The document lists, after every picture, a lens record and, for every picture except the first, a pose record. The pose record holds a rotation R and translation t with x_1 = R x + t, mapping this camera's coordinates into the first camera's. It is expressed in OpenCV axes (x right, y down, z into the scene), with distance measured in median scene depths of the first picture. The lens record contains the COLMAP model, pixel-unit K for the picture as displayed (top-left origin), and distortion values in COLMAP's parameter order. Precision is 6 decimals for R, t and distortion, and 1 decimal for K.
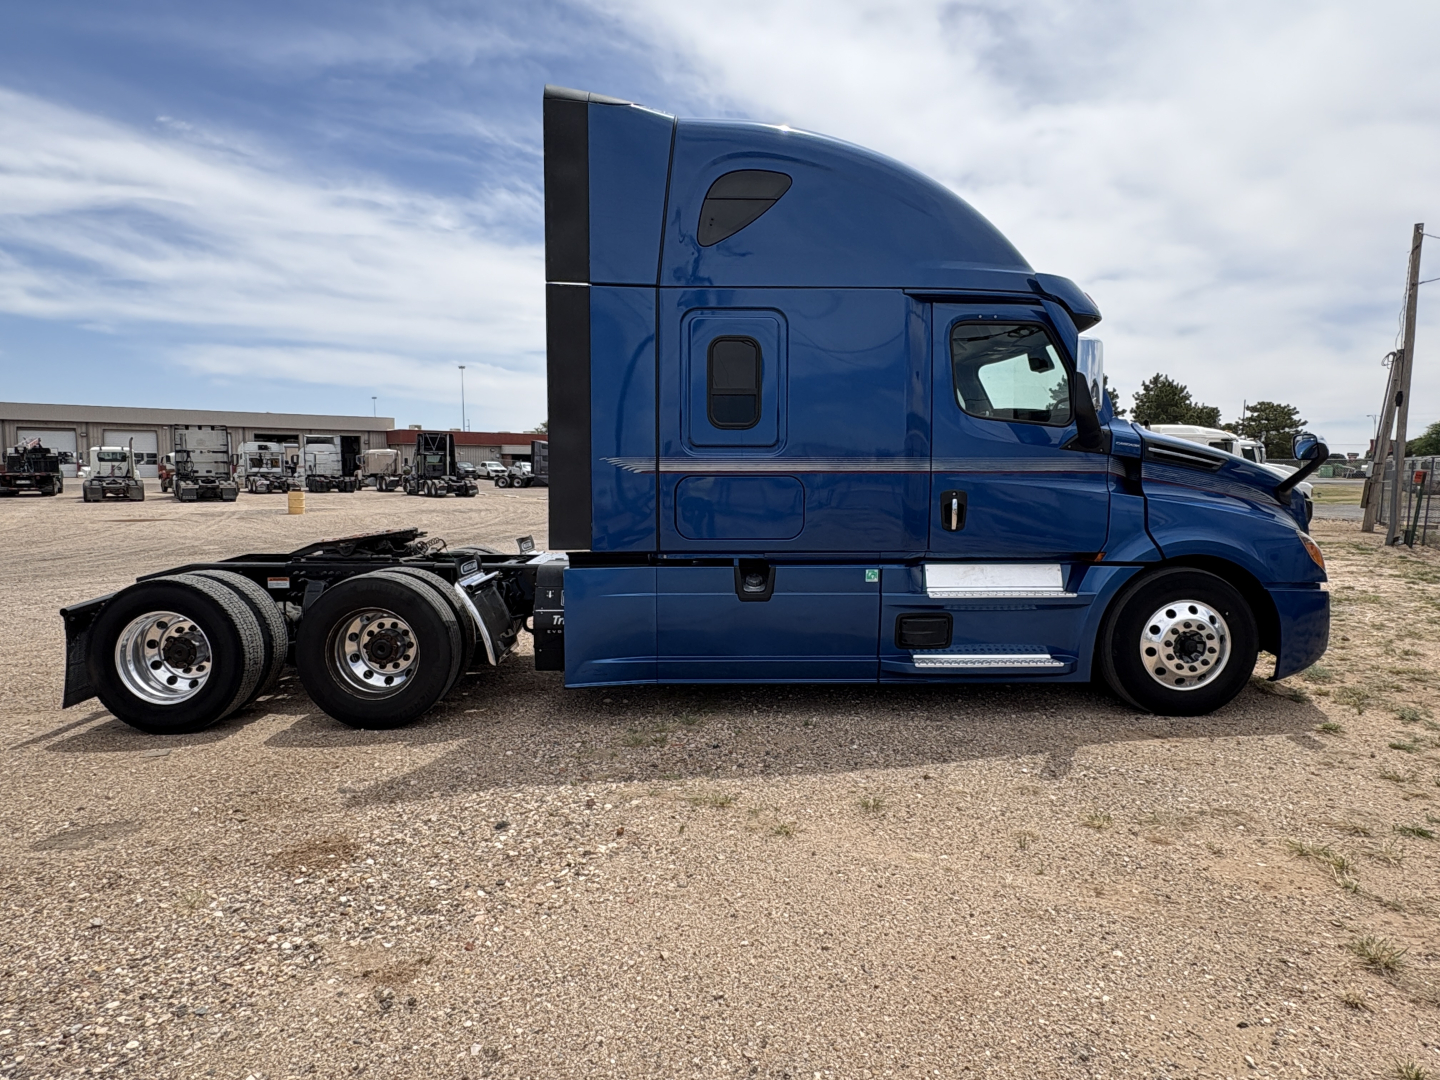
lens RADIAL K [[829.2, 0, 720.0], [0, 829.2, 540.0], [0, 0, 1]] dist [-0.002101, 0.002877]
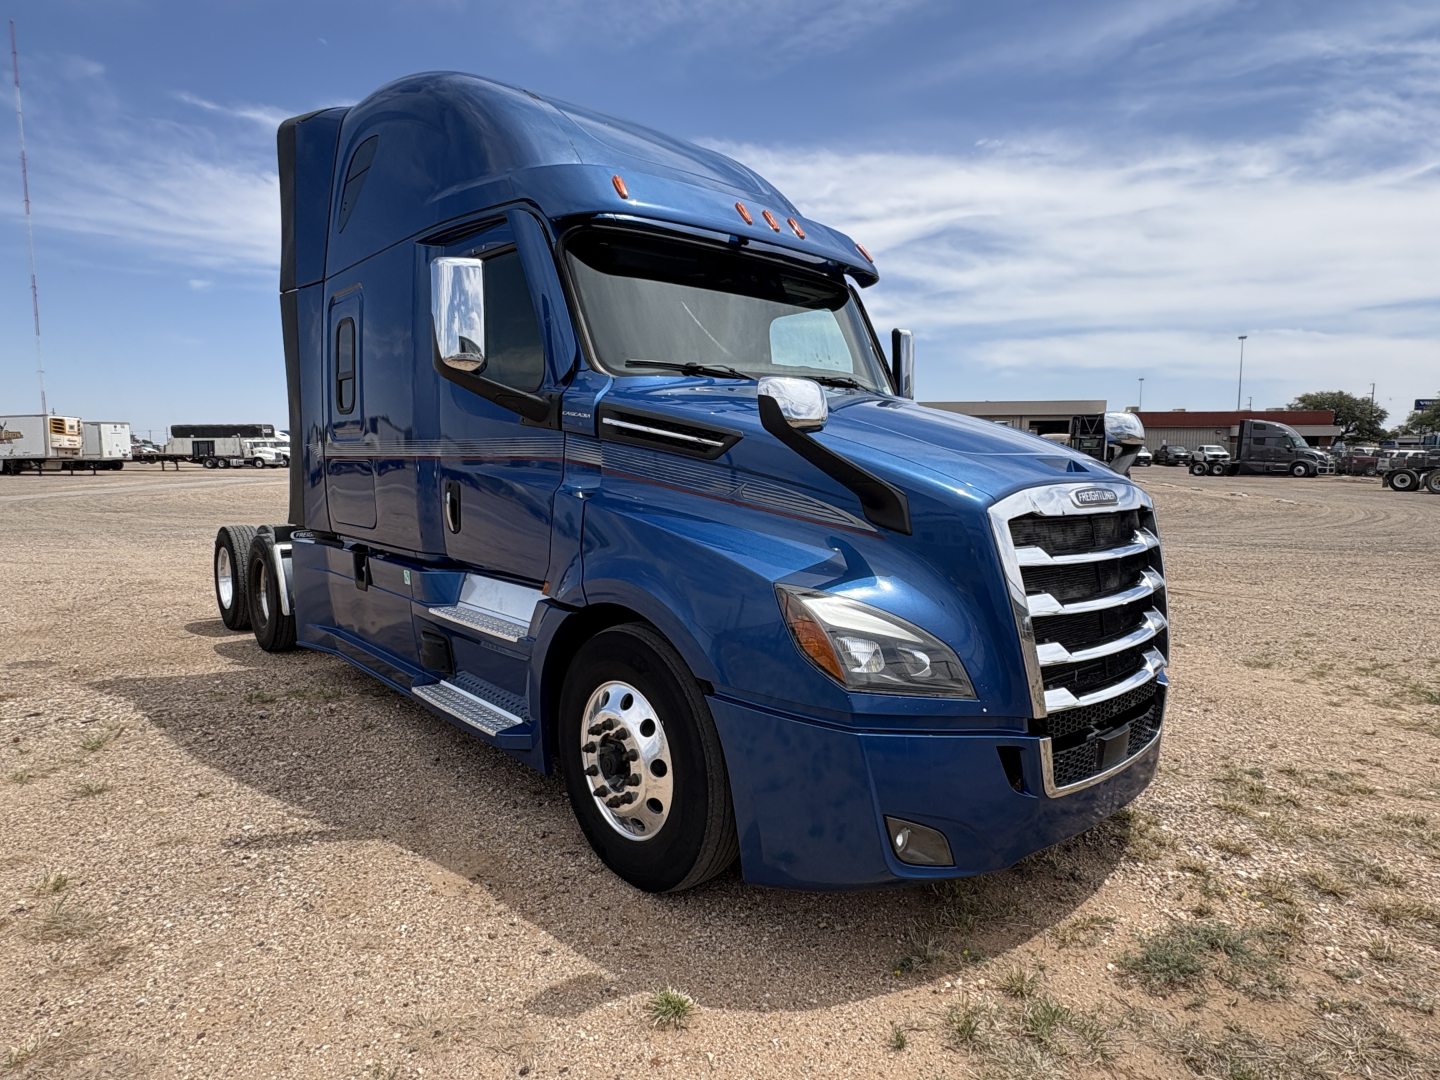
lens RADIAL K [[834.4, 0, 720.0], [0, 834.4, 540.0], [0, 0, 1]] dist [0.008342, -0.000140]
pose [[0.642371, 0.079915, -0.762216, 1.108067], [-0.066814, 0.996601, 0.048181, -0.062059], [0.763476, 0.019977, 0.645527, 0.719409]]
